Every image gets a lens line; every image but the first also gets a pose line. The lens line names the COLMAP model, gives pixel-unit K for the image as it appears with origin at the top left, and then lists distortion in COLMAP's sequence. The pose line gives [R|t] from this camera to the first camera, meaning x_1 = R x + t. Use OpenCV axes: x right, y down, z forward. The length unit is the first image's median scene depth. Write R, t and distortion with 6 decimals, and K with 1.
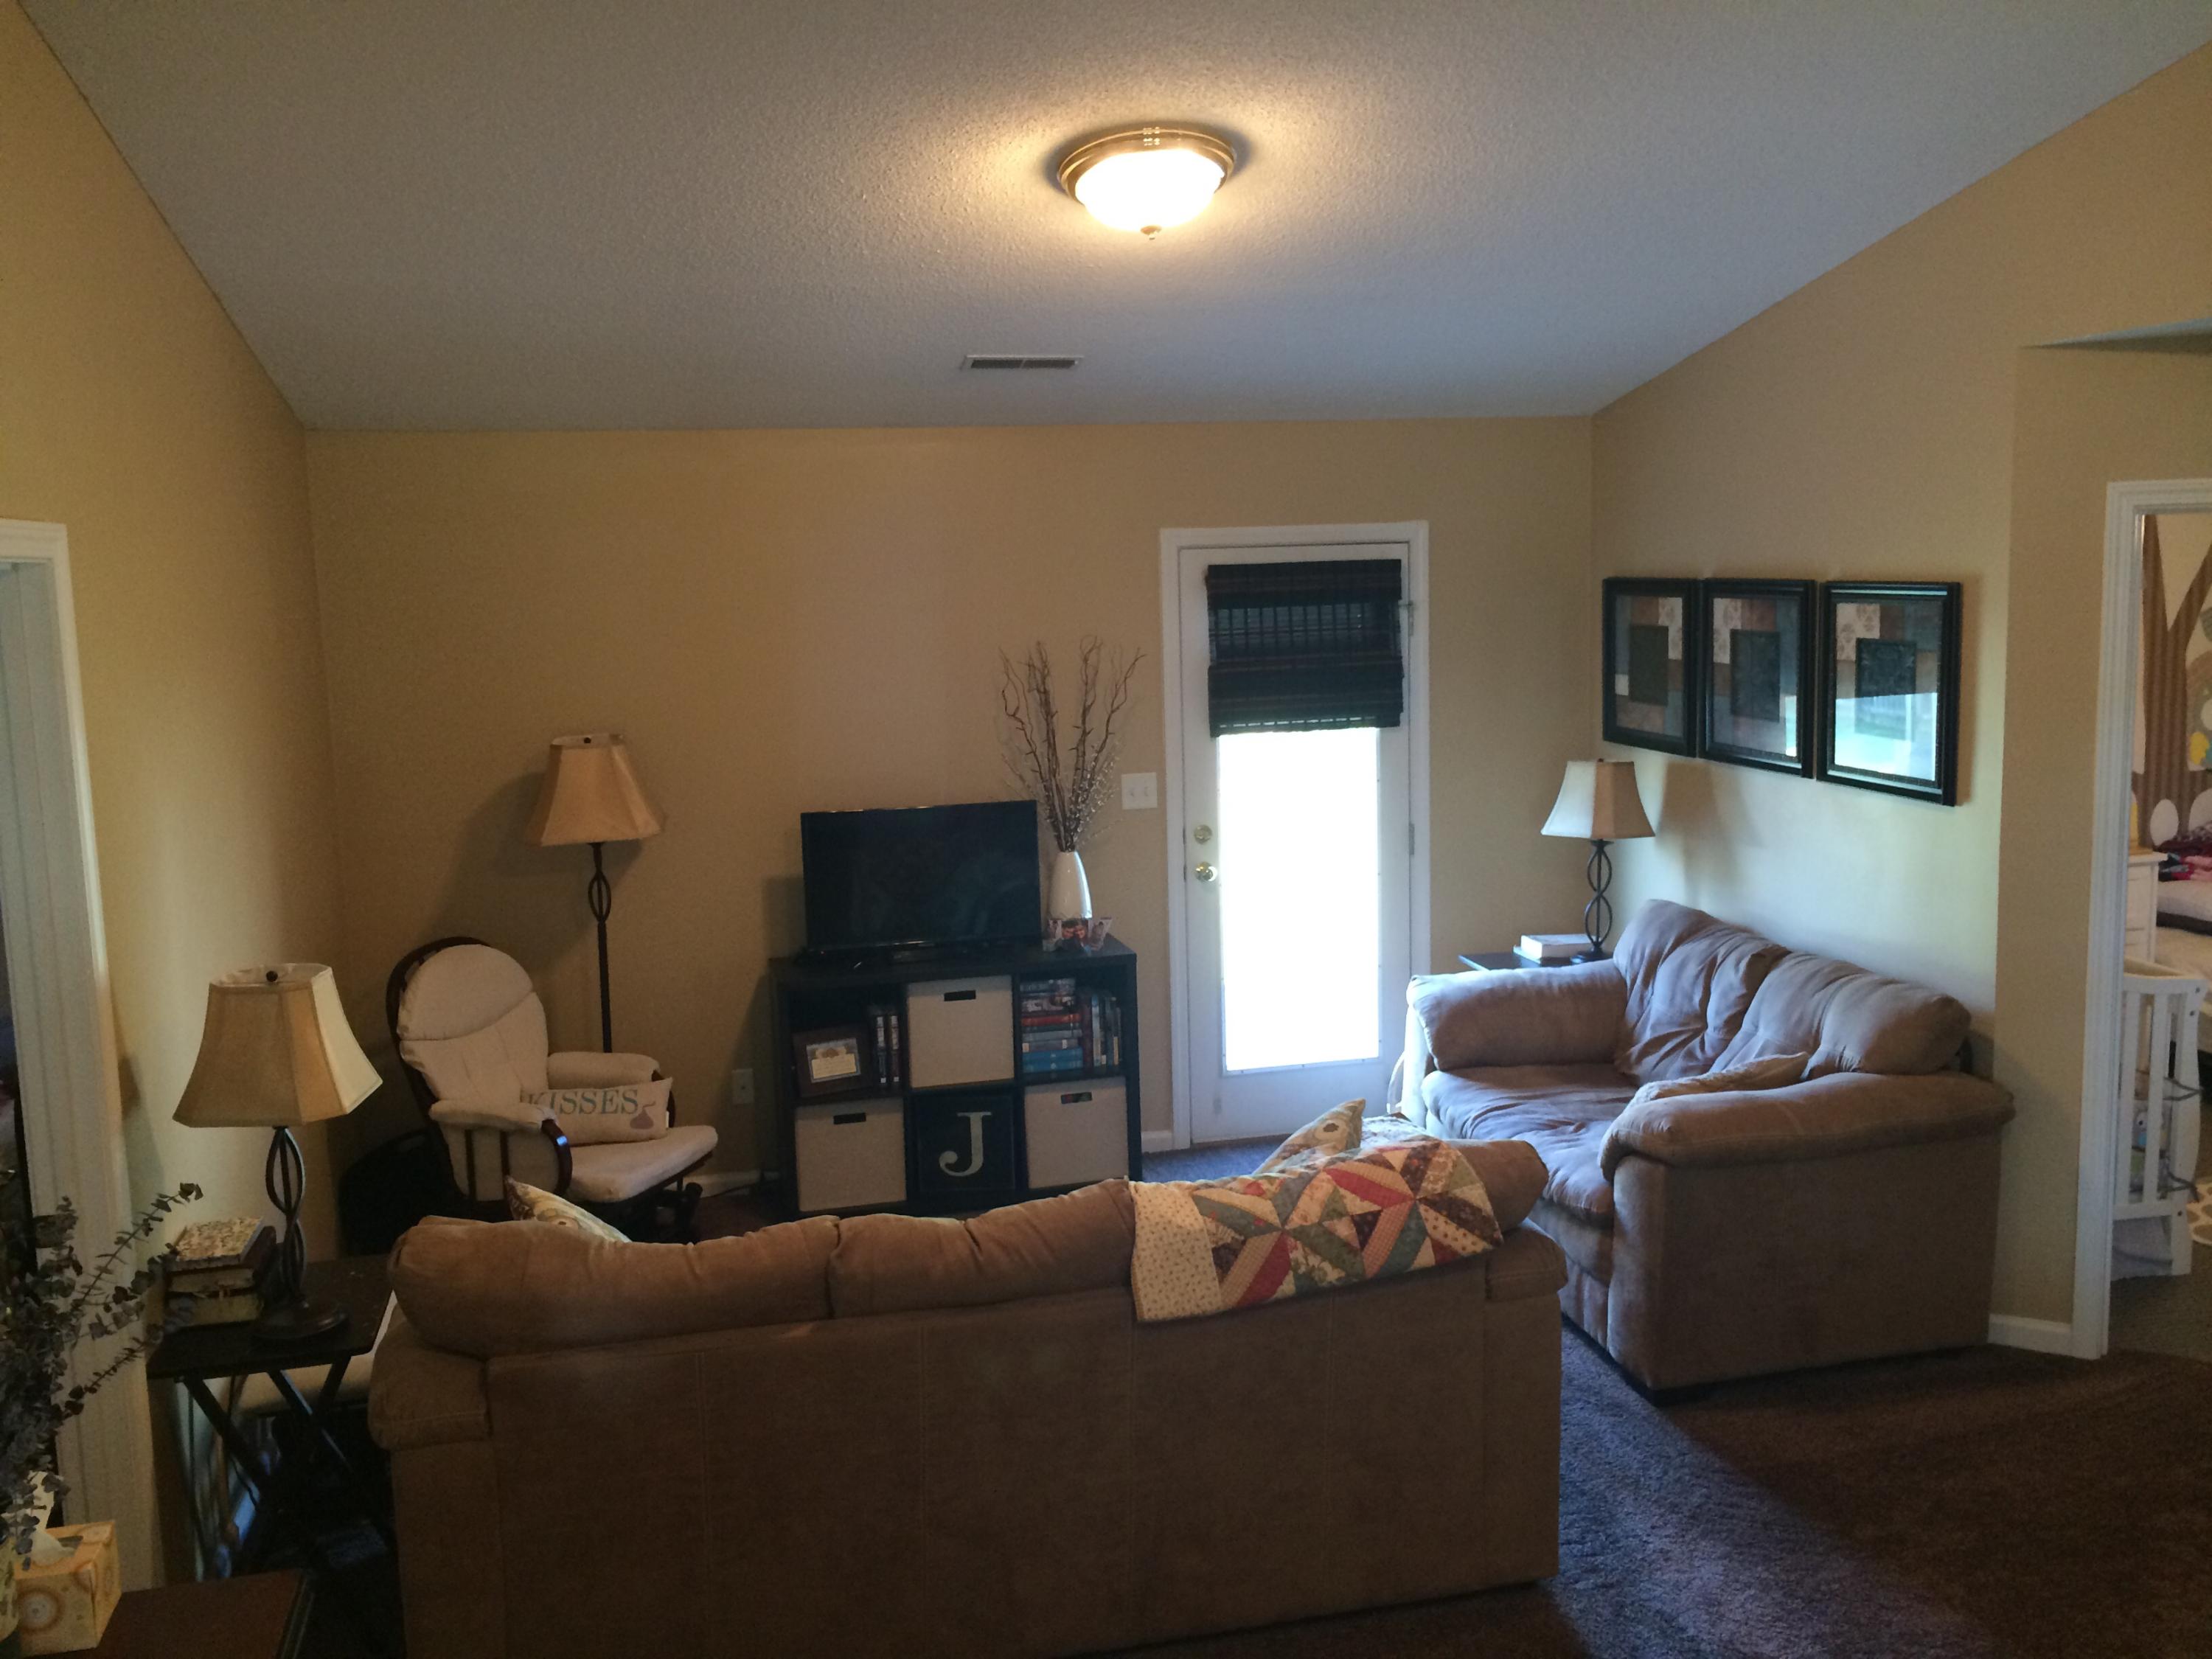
lens RADIAL K [[1906.5, 0, 1110.1], [0, 1906.5, 835.0], [0, 0, 1]] dist [0.047777, -0.009577]
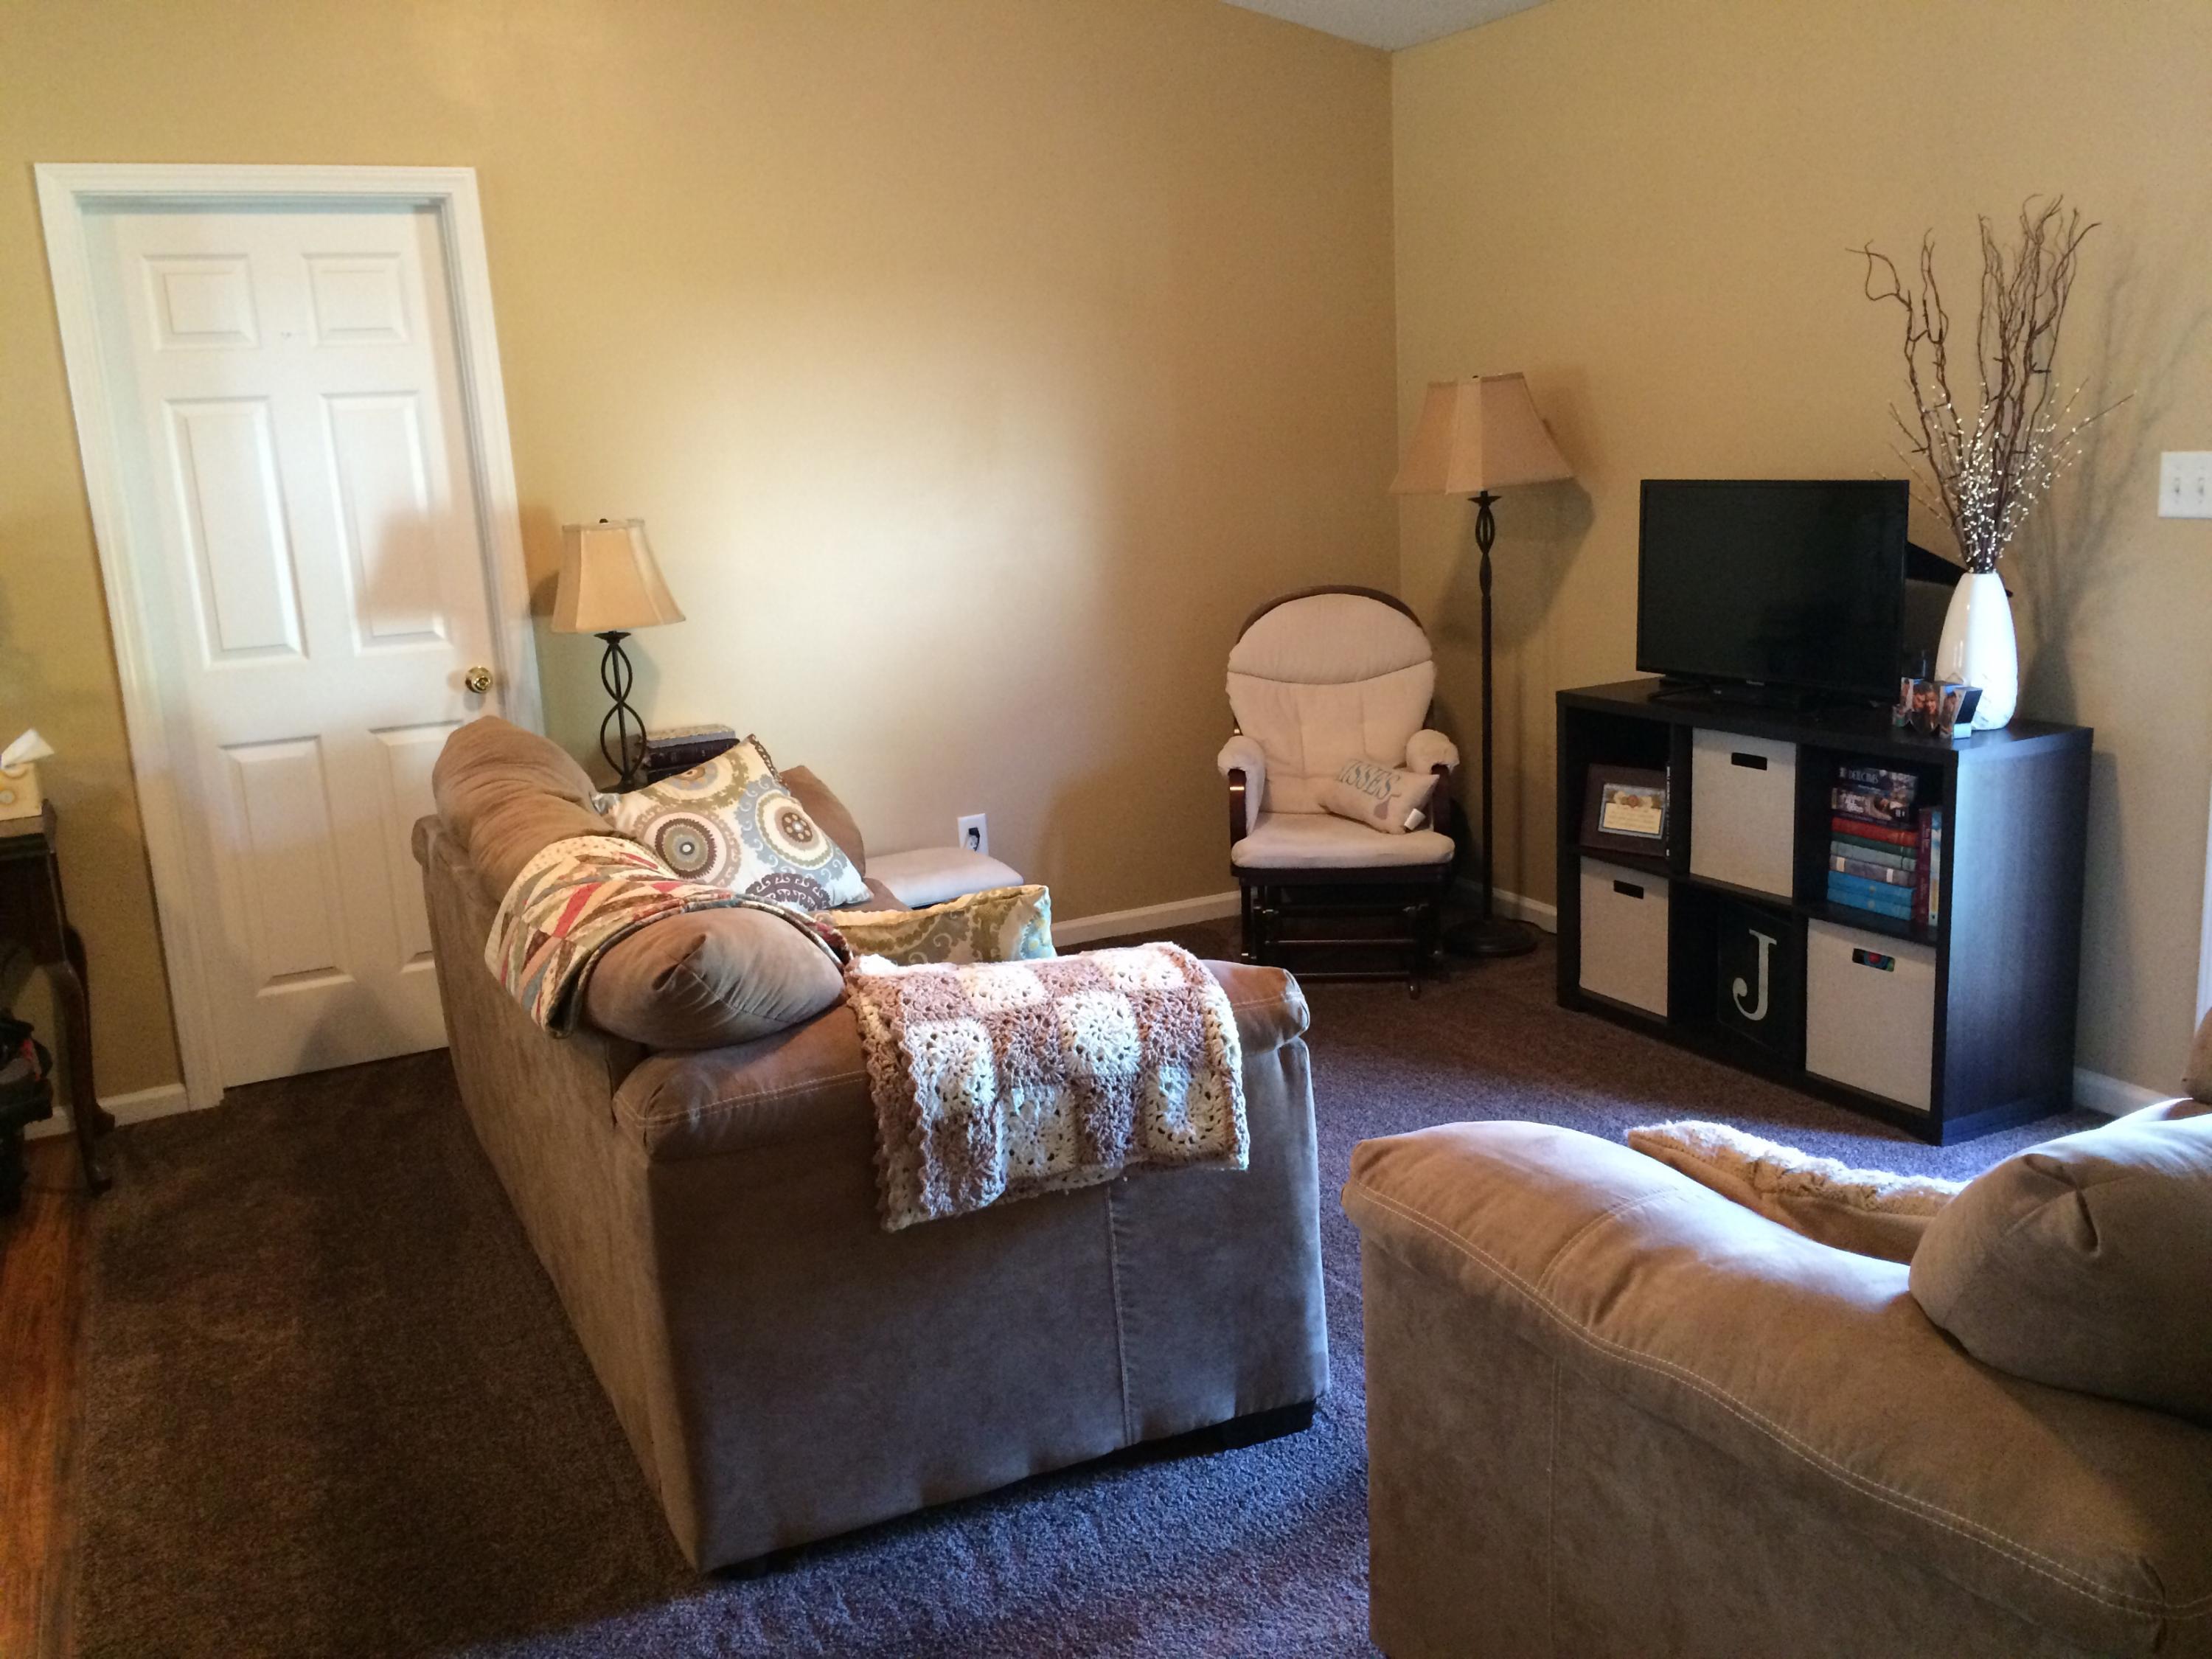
lens RADIAL K [[1906.5, 0, 1110.2], [0, 1906.5, 818.7], [0, 0, 1]] dist [0.047777, -0.009577]
pose [[0.218893, 0.215624, -0.951626, 0.532022], [-0.091276, 0.975526, 0.200044, -0.012888], [0.971470, 0.043073, 0.233218, 0.610928]]
